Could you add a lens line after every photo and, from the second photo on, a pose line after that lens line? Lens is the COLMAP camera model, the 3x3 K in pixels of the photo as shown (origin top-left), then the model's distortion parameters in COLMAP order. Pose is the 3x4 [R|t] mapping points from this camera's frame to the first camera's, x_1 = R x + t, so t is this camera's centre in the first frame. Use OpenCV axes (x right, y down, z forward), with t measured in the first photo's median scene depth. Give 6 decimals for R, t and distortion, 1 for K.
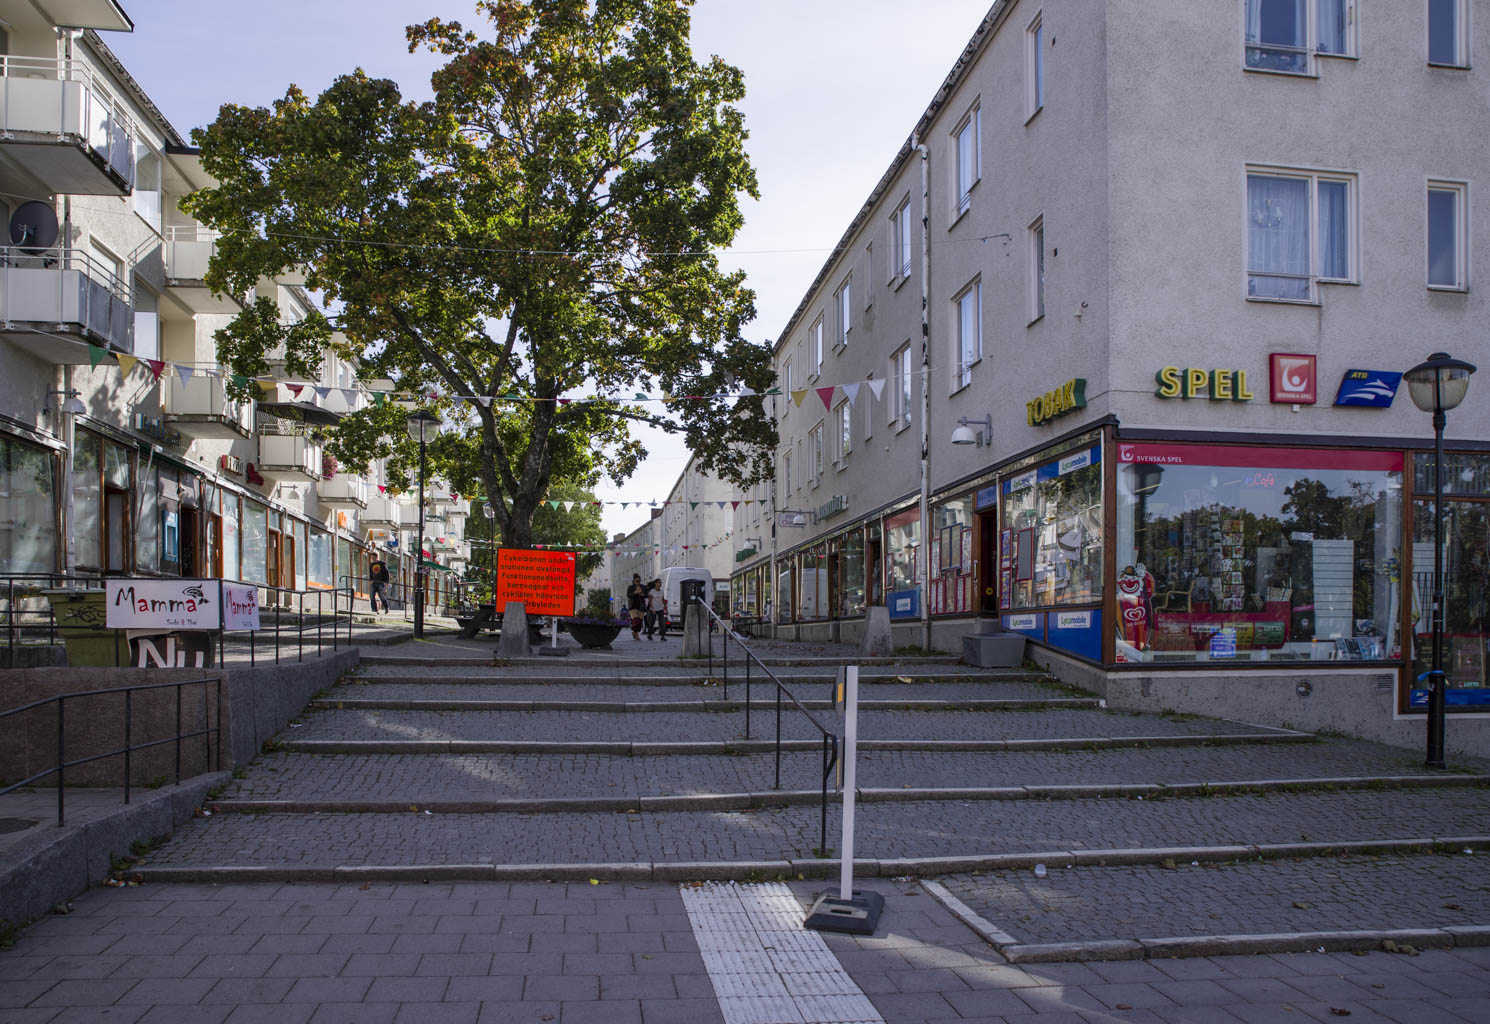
lens RADIAL K [[1076.7, 0, 739.3], [0, 1076.7, 642.5], [0, 0, 1]] dist [-0.031422, 0.003459]
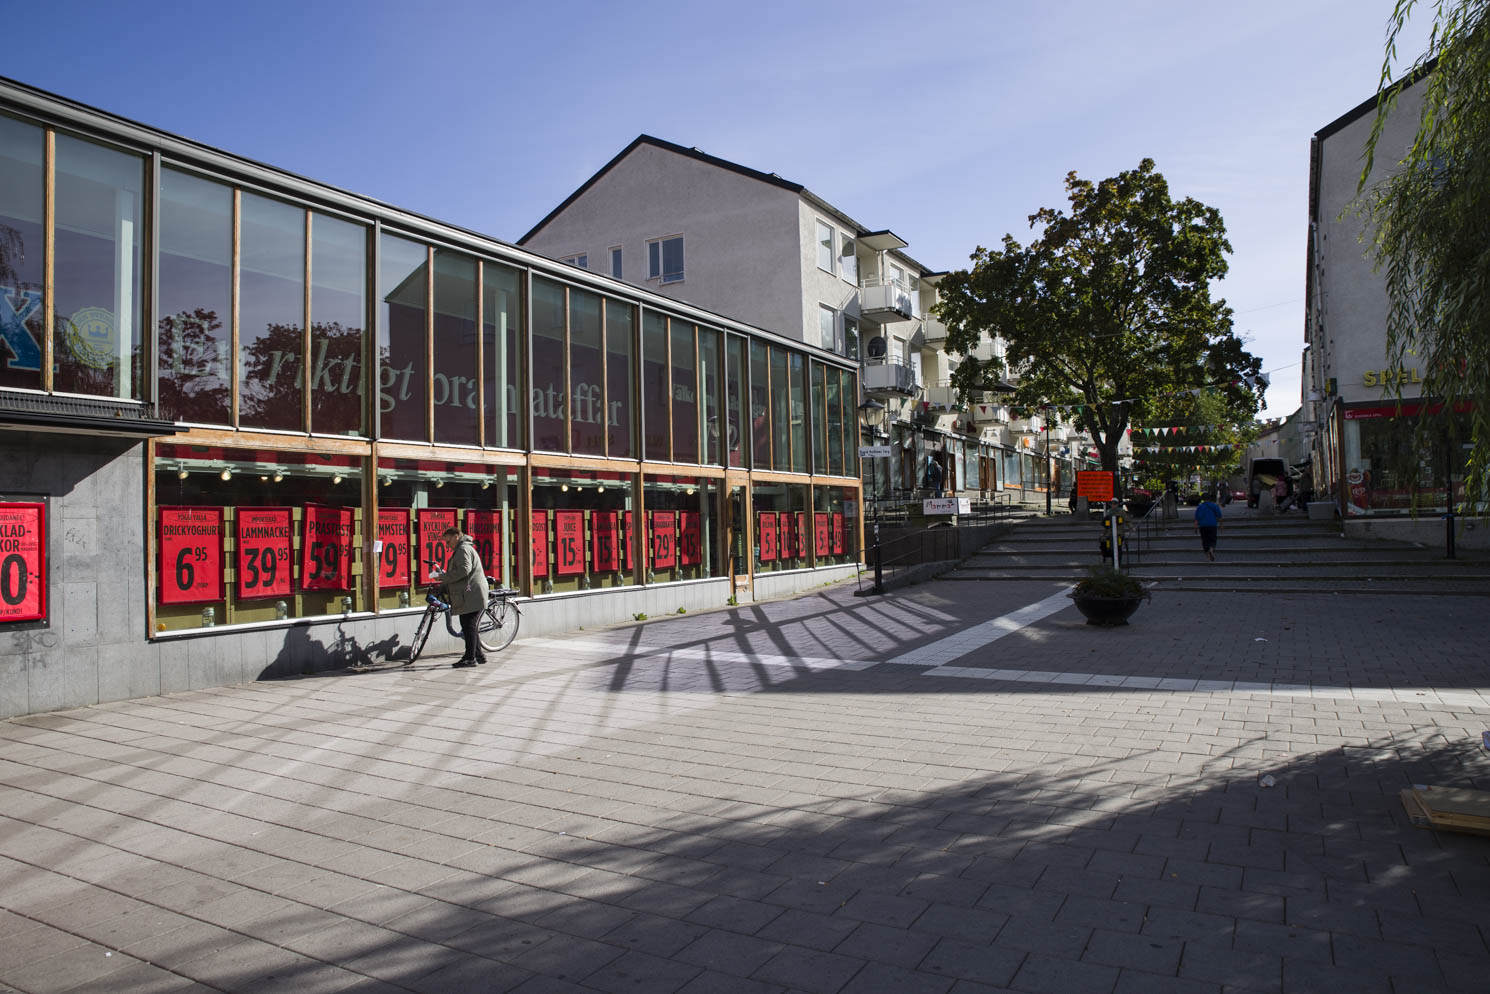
lens RADIAL K [[1039.6, 0, 740.7], [0, 1039.6, 493.5], [0, 0, 1]] dist [-0.052372, -0.000285]
pose [[0.792055, -0.044852, -0.608799, 0.376033], [0.025977, 0.998870, -0.039793, 0.014496], [0.609896, 0.015704, 0.792326, -0.781572]]
